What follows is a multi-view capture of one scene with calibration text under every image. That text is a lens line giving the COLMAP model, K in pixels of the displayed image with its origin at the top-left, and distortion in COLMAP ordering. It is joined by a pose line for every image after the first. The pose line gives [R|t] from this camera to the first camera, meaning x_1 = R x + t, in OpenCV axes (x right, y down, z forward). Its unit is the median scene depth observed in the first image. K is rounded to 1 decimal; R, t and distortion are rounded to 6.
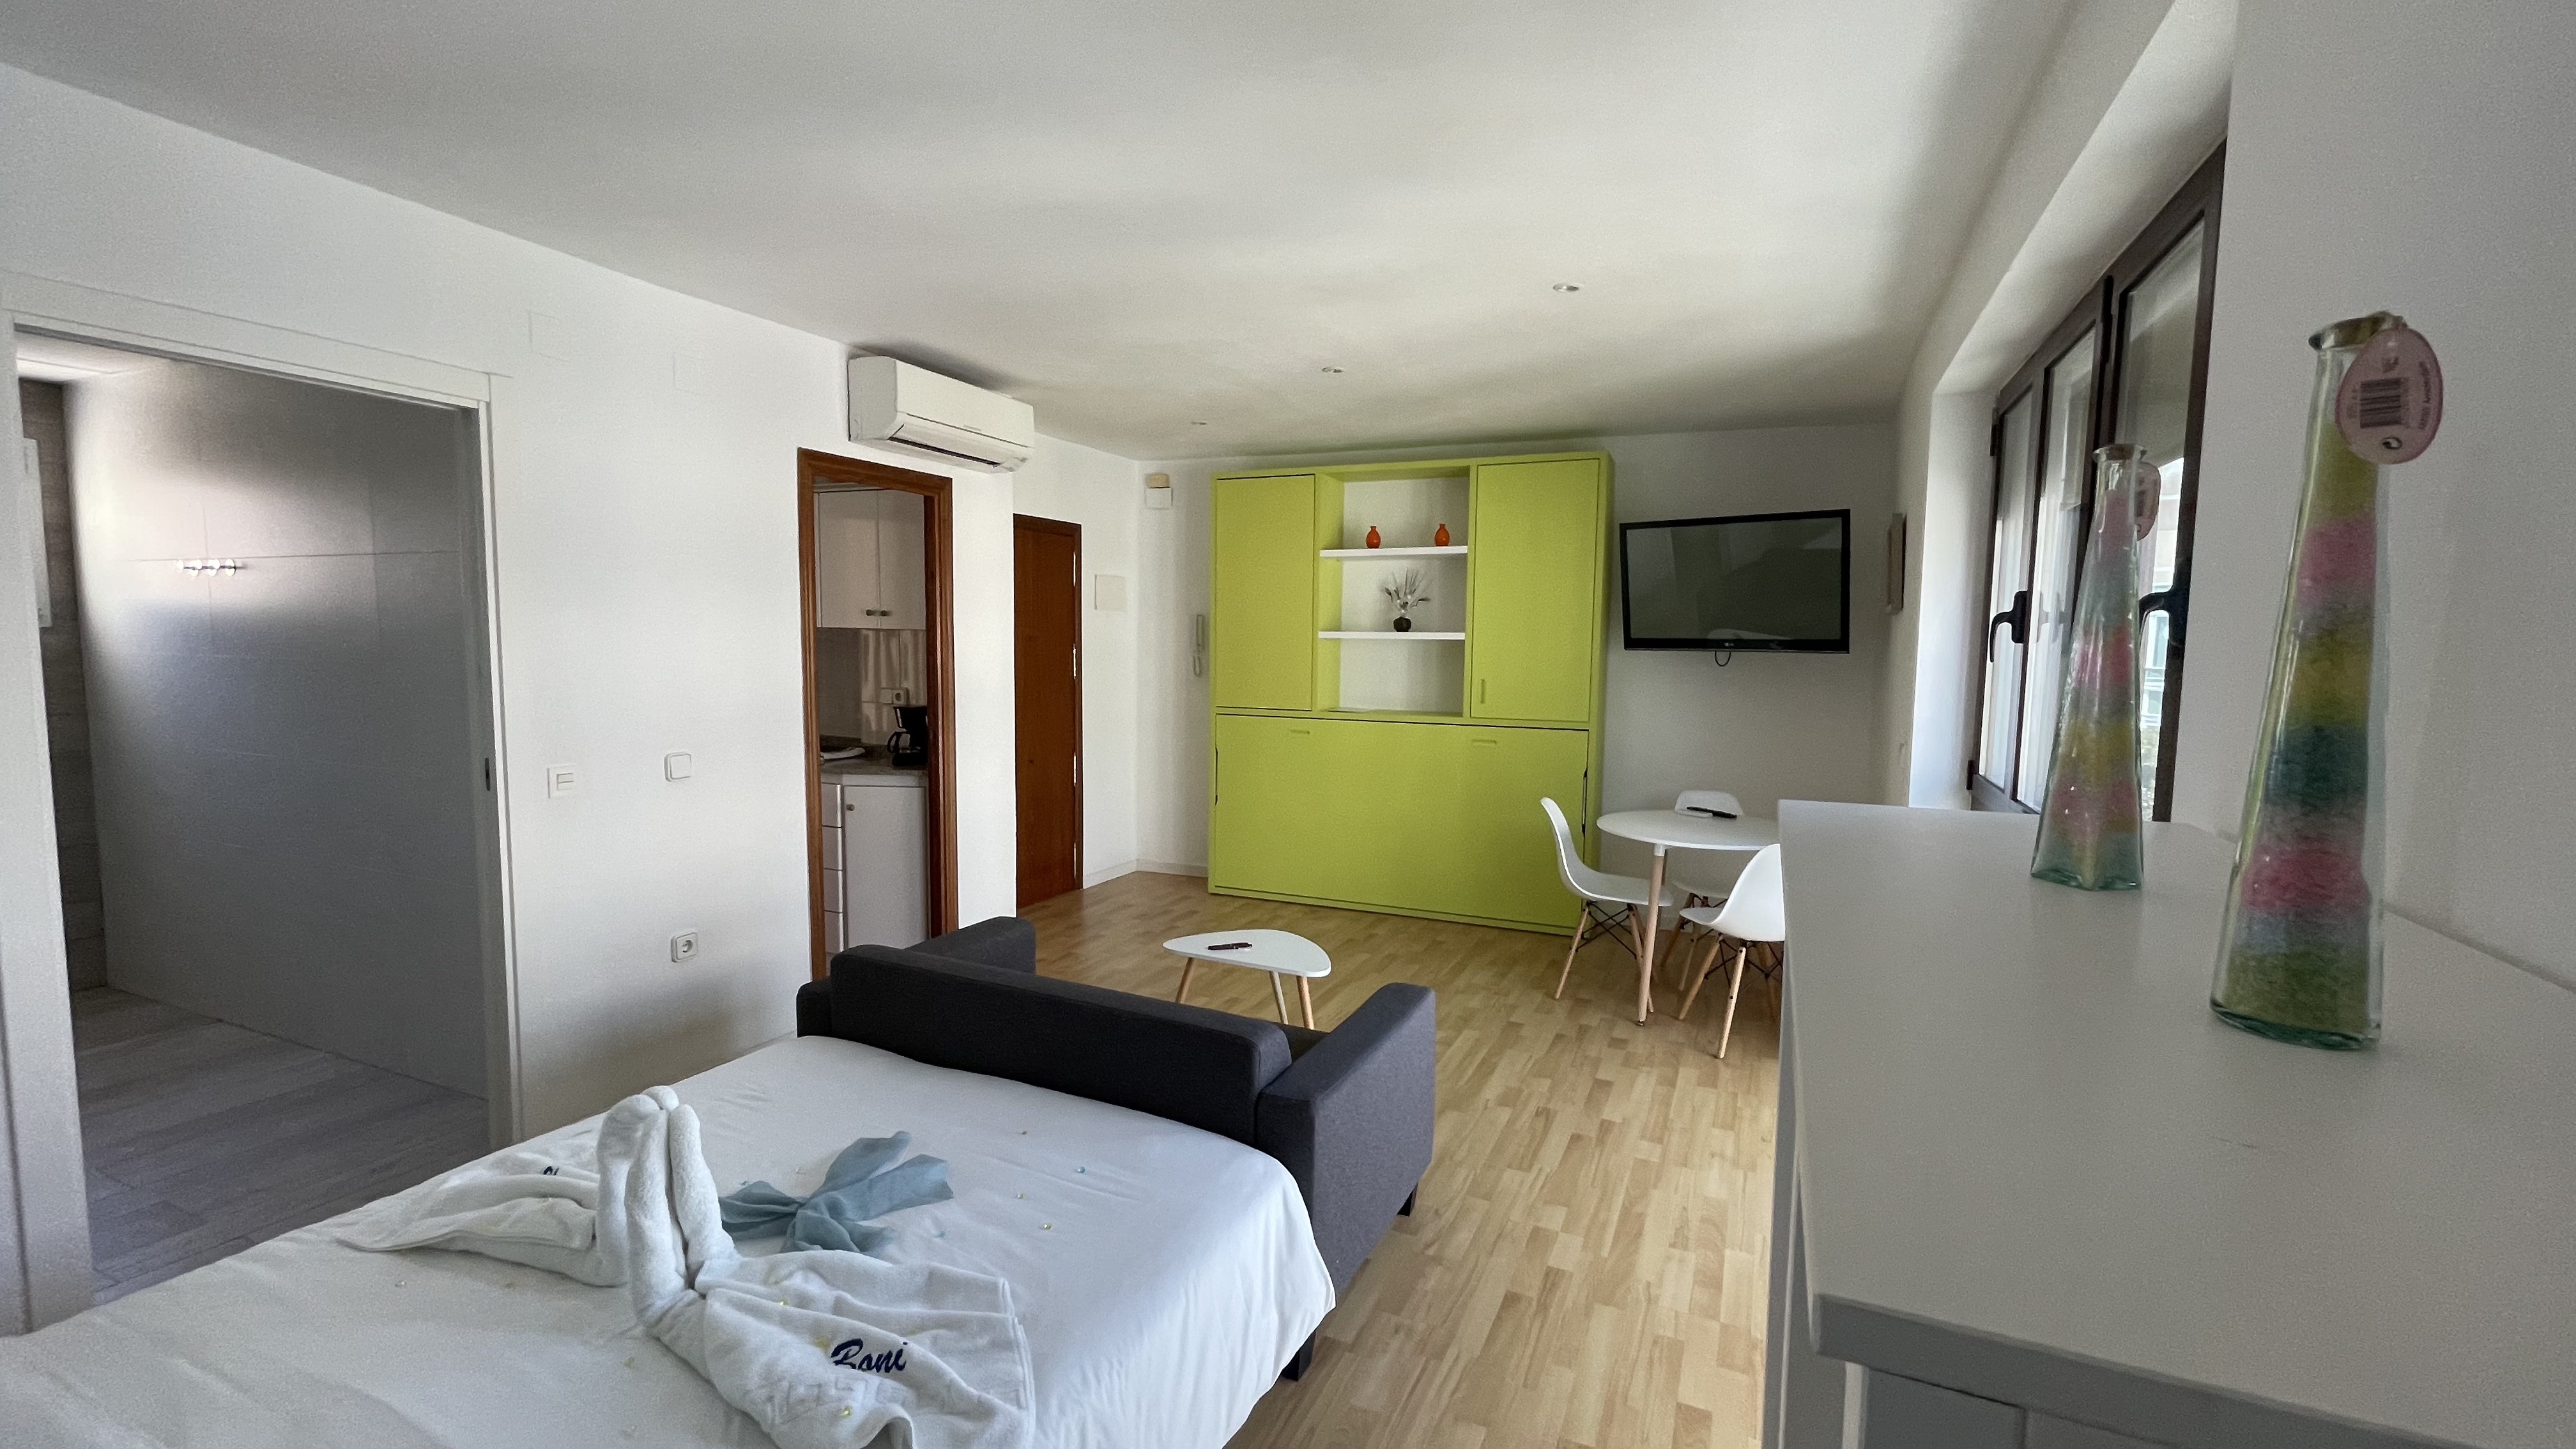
lens RADIAL K [[1038.6, 0, 1288.0], [0, 1038.6, 724.5], [0, 0, 1]] dist [0.000257, 0.000017]
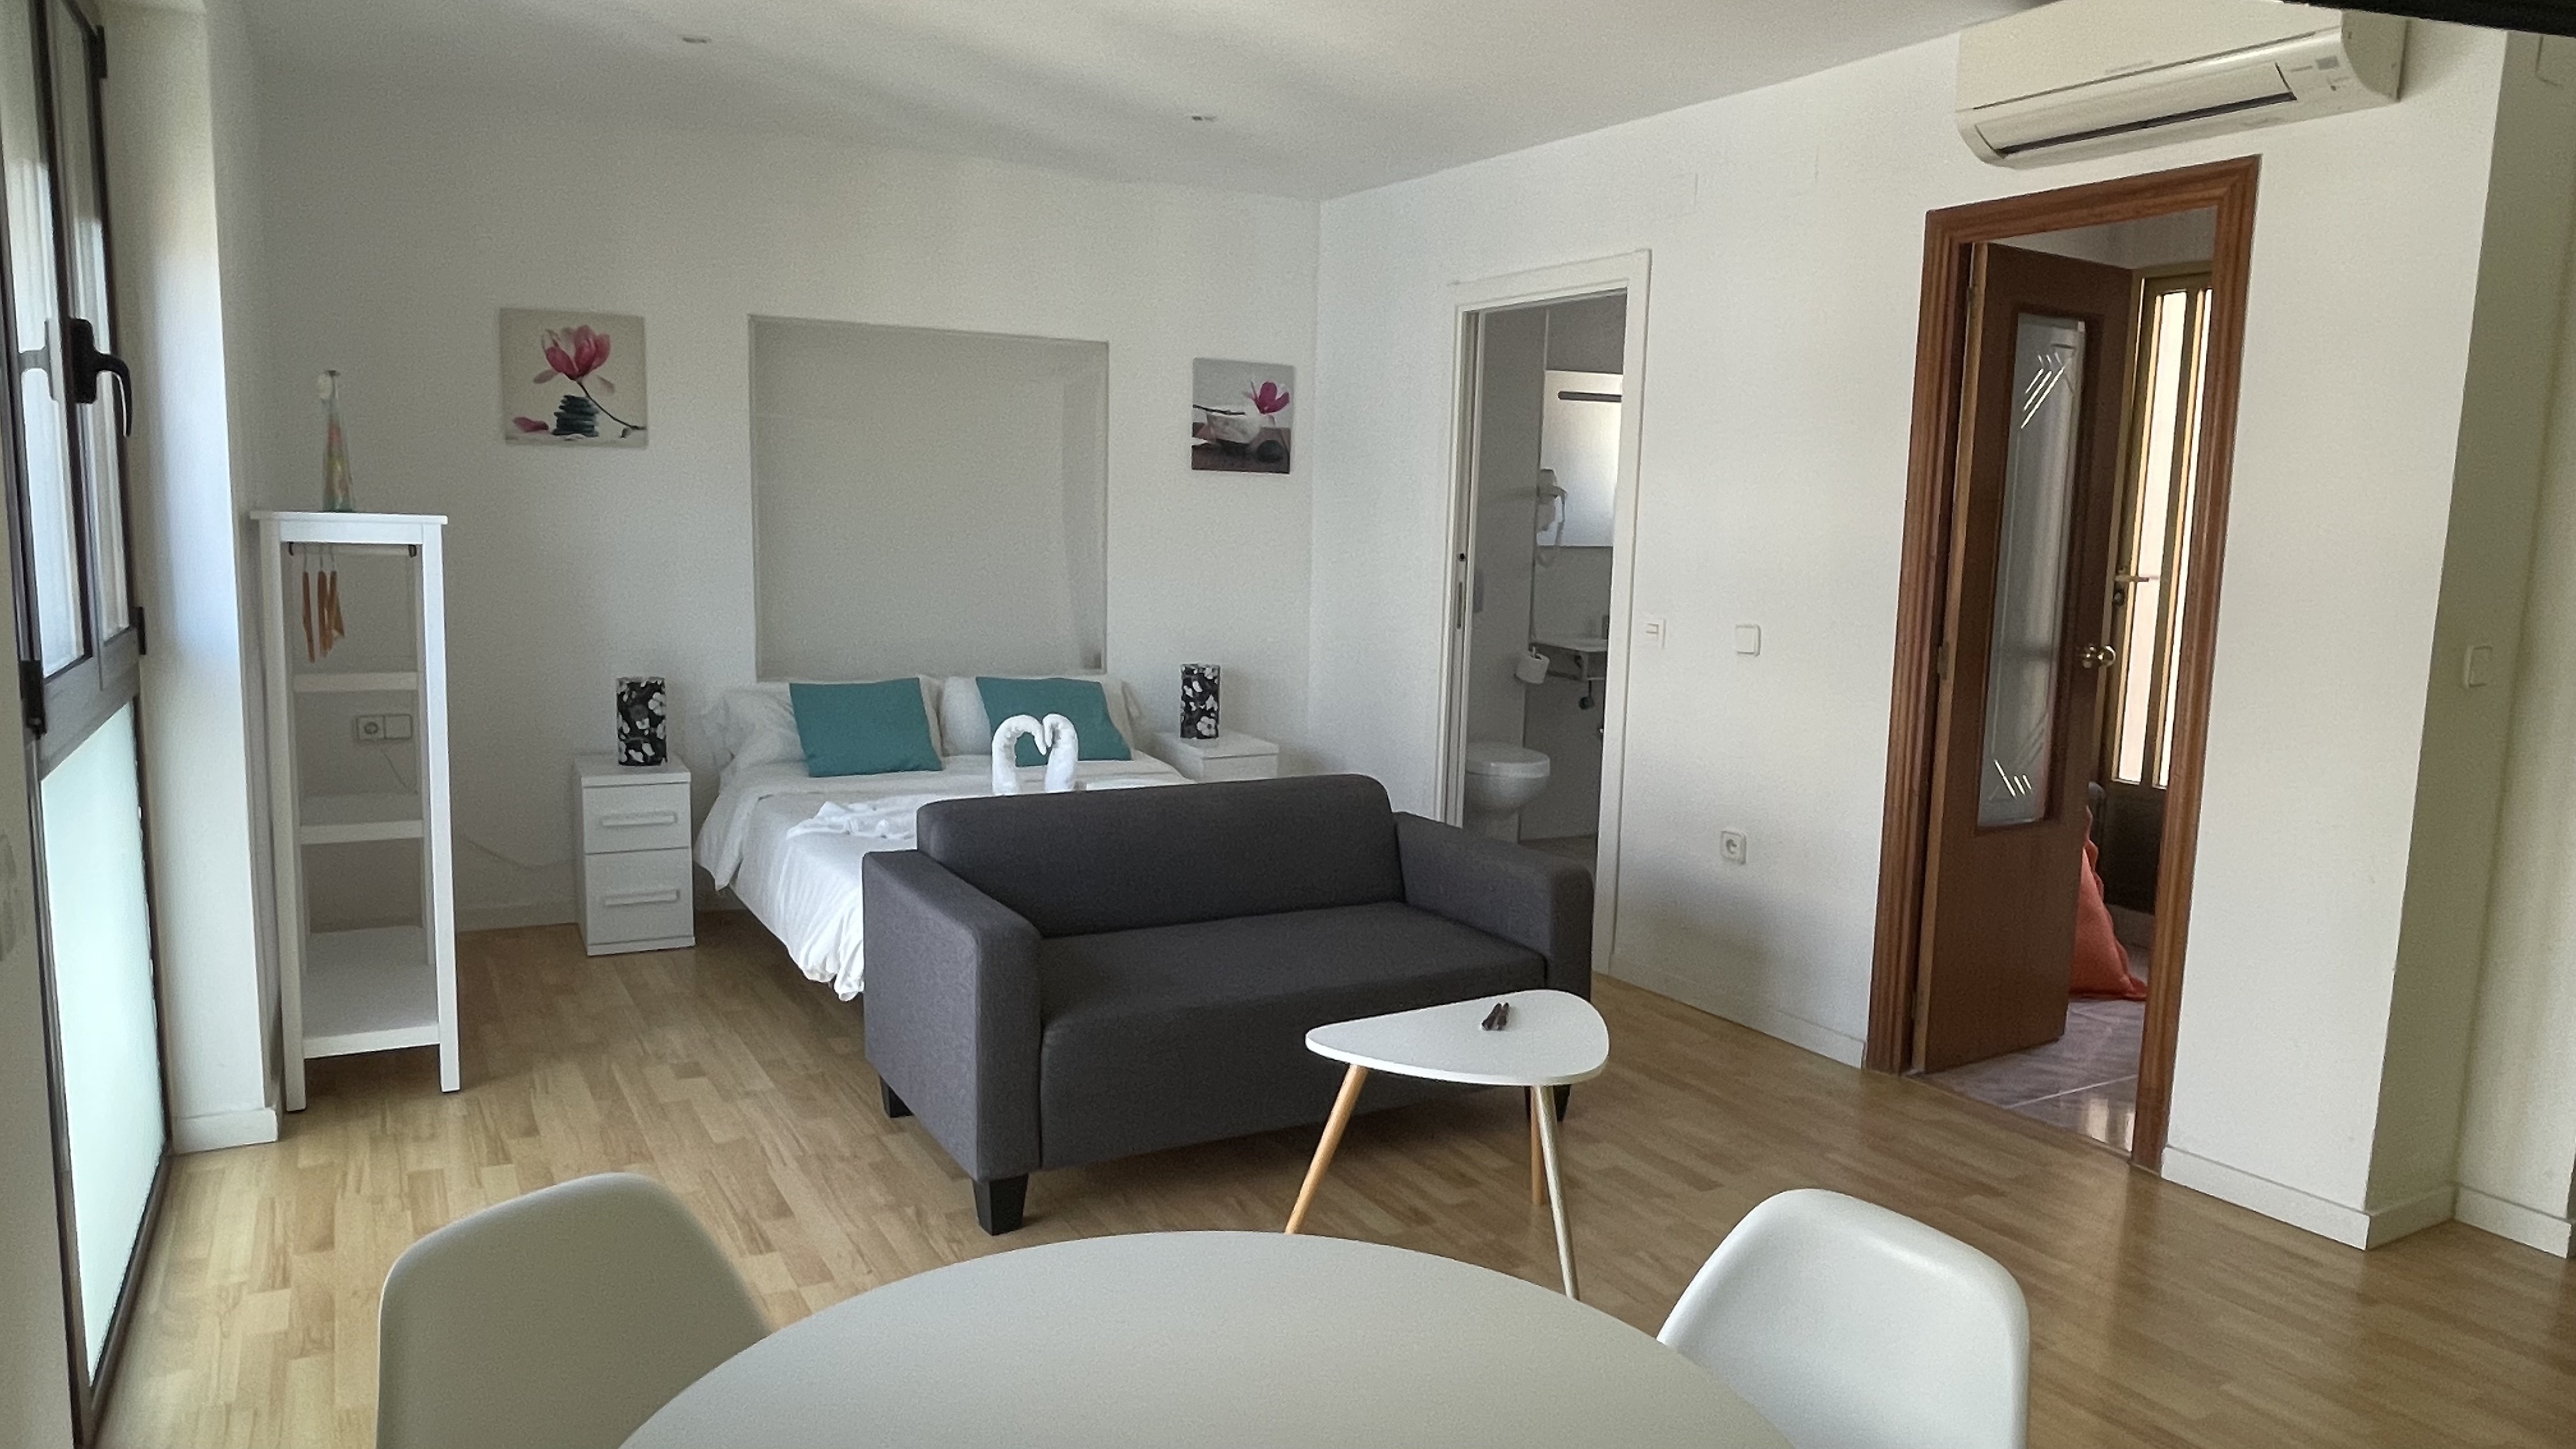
lens RADIAL K [[1600.6, 0, 1288.0], [0, 1600.6, 724.5], [0, 0, 1]] dist [0.001425, 0.000162]
pose [[-0.564033, 0.080209, -0.821847, 0.953267], [-0.103975, 0.980451, 0.167047, -0.096019], [0.819180, 0.179672, -0.544667, 1.835960]]
